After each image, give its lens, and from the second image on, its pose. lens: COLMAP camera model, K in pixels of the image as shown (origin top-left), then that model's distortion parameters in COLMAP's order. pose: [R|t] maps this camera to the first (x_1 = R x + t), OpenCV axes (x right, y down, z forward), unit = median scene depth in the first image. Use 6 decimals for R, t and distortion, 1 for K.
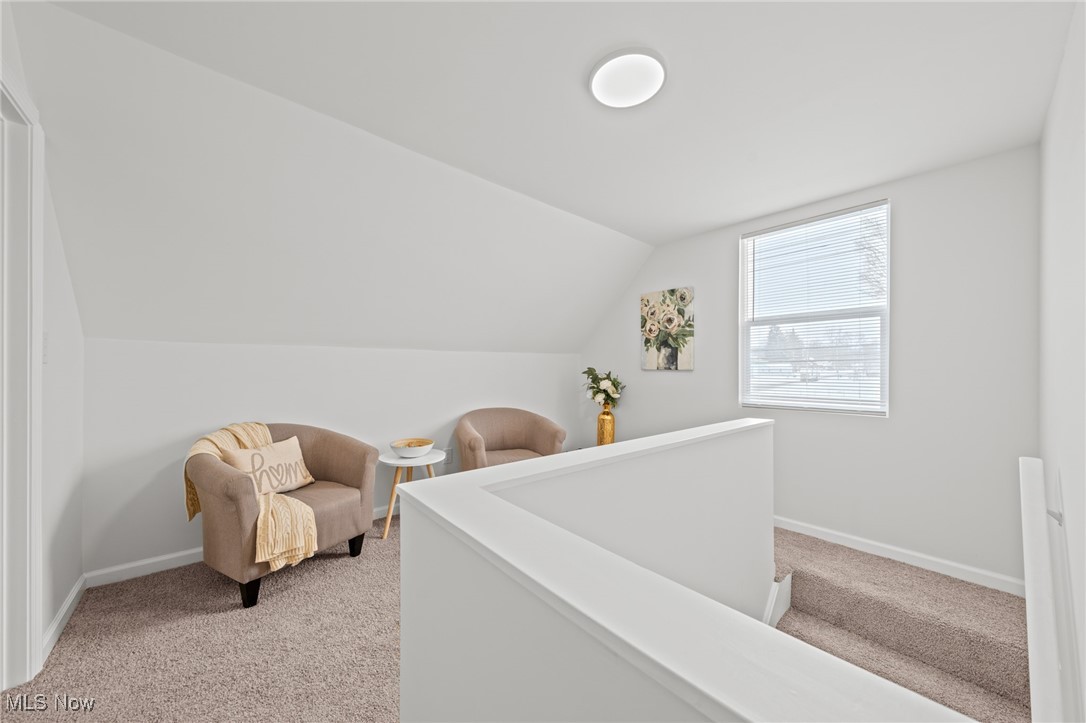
lens RADIAL K [[389.1, 0, 538.9], [0, 389.1, 363.0], [0, 0, 1]] dist [-0.003000, -0.000833]
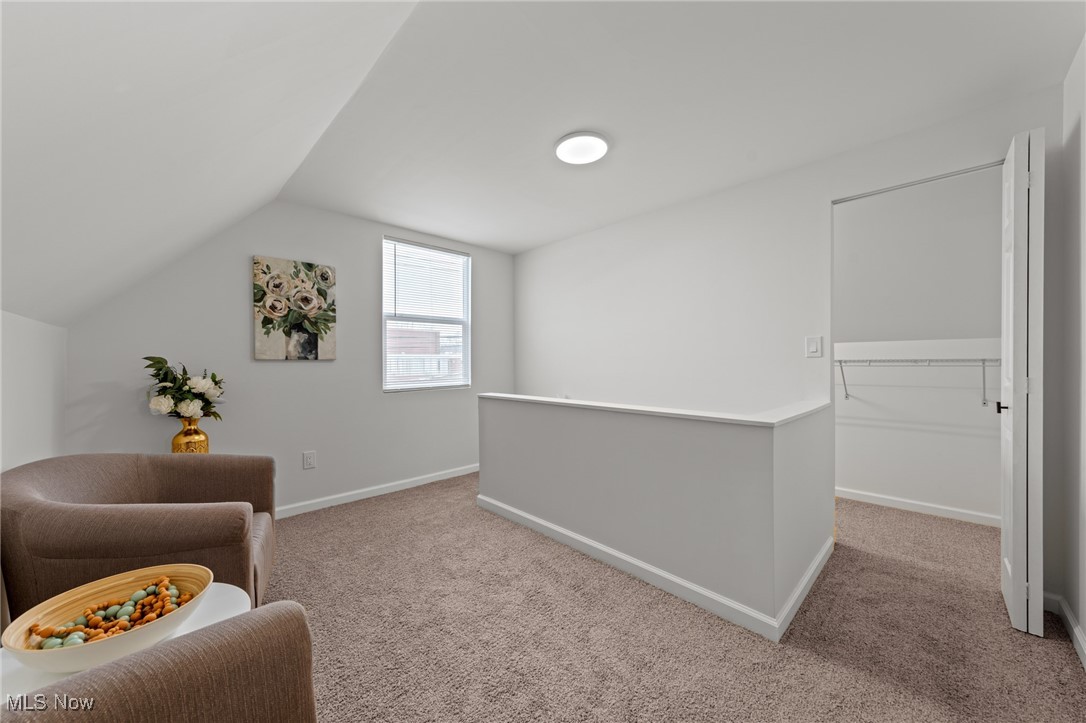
lens RADIAL K [[389.1, 0, 543.2], [0, 389.1, 359.6], [0, 0, 1]] dist [-0.003000, -0.000833]
pose [[-0.075182, 0.002021, 0.997168, -0.520881], [-0.005125, 0.999984, -0.002413, 0.016758], [-0.997157, -0.005291, -0.075171, 0.555826]]
